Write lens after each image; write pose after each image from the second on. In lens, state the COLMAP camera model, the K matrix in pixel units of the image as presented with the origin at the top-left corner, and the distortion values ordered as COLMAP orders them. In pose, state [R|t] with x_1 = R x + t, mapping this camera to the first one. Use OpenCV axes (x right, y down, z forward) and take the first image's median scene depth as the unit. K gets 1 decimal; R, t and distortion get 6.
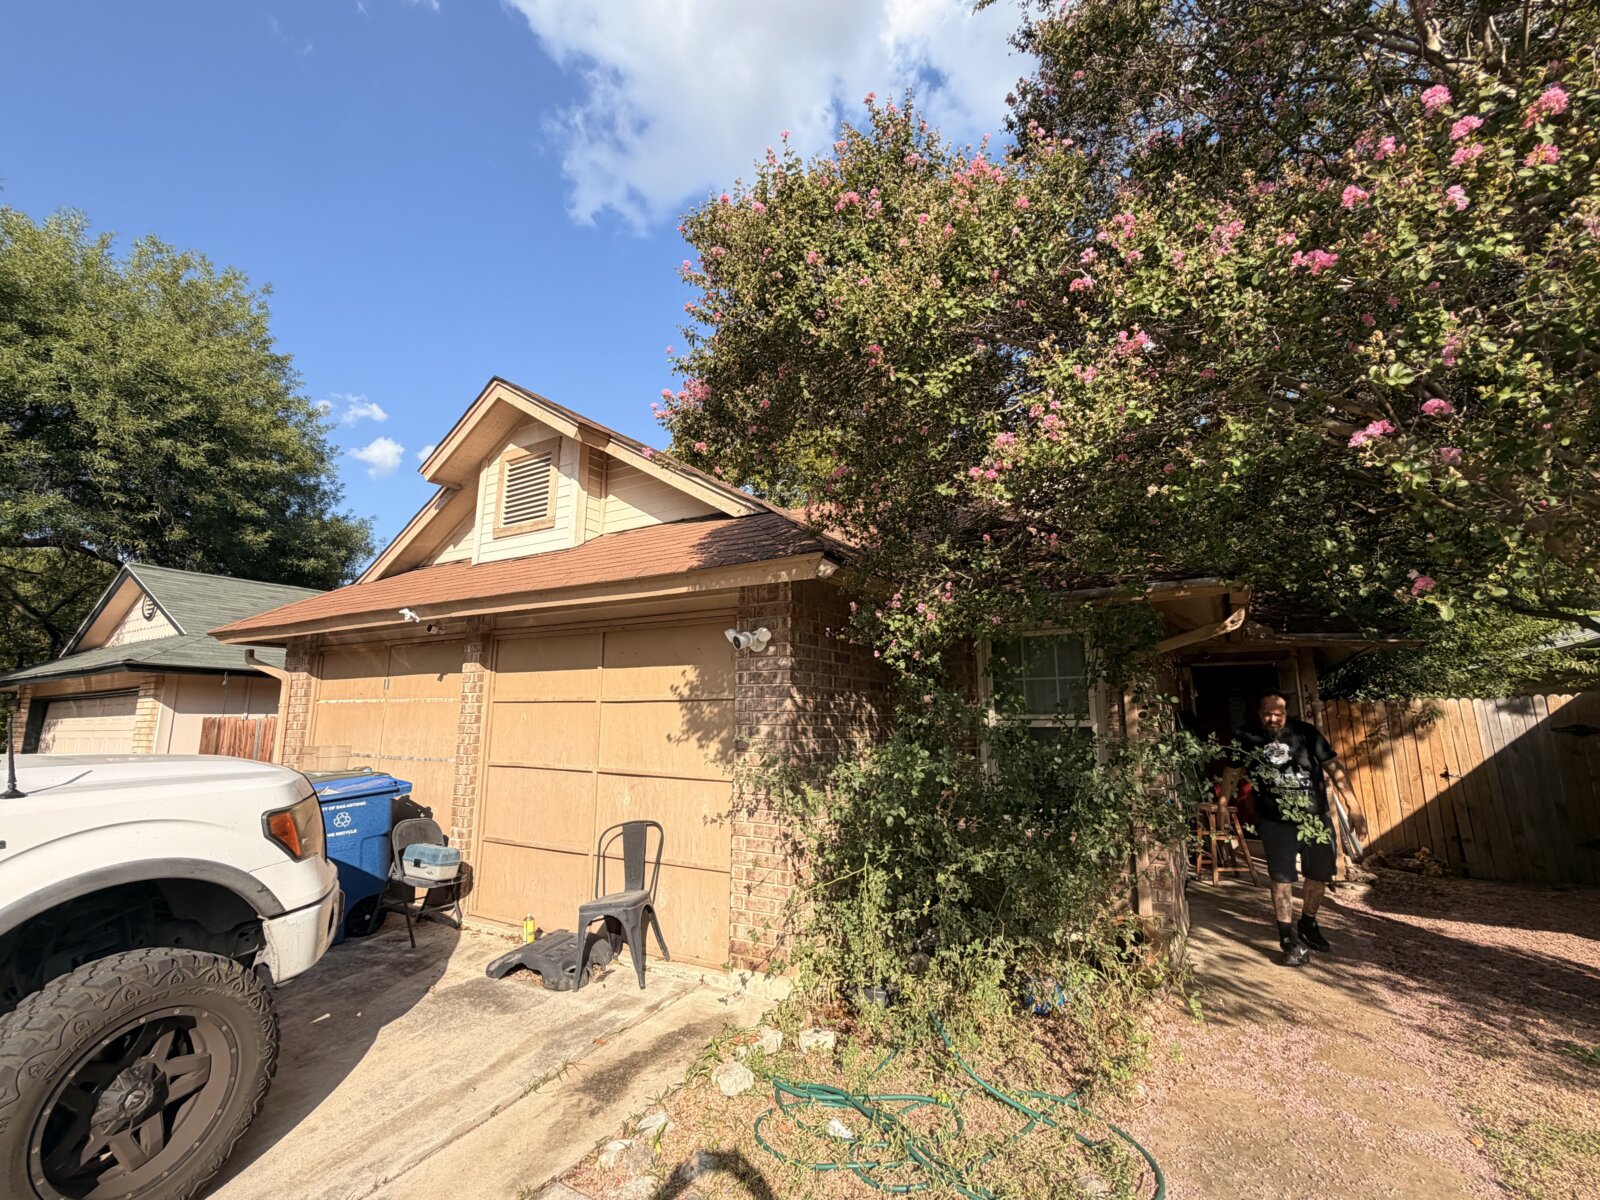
lens RADIAL K [[691.1, 0, 800.3], [0, 691.1, 606.1], [0, 0, 1]] dist [-0.001126, 0.000020]
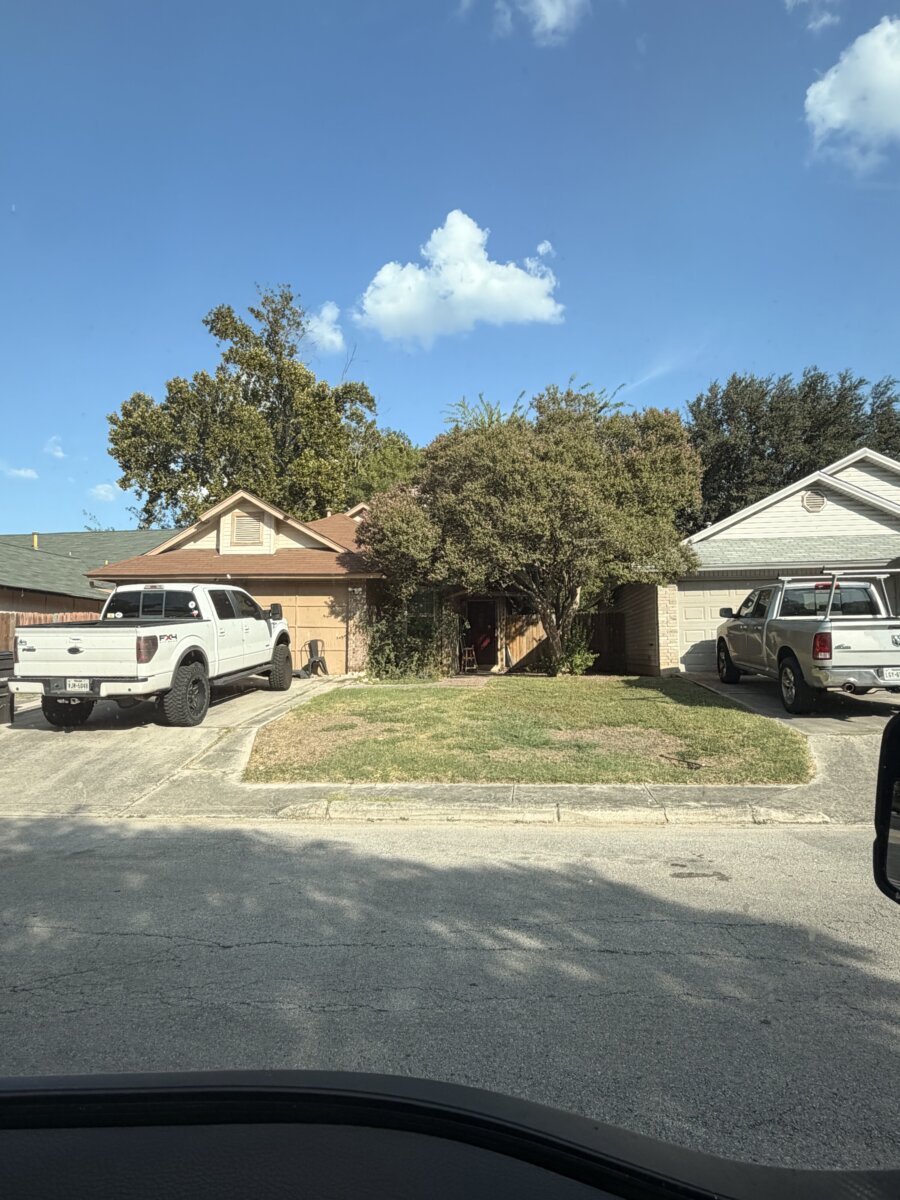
lens RADIAL K [[699.5, 0, 451.3], [0, 699.5, 600.1], [0, 0, 1]] dist [0.000002, 0.000003]
pose [[0.895952, 0.021531, 0.443628, -1.193332], [-0.068635, 0.993538, 0.090395, -0.259206], [-0.438815, -0.111438, 0.891641, -2.457457]]
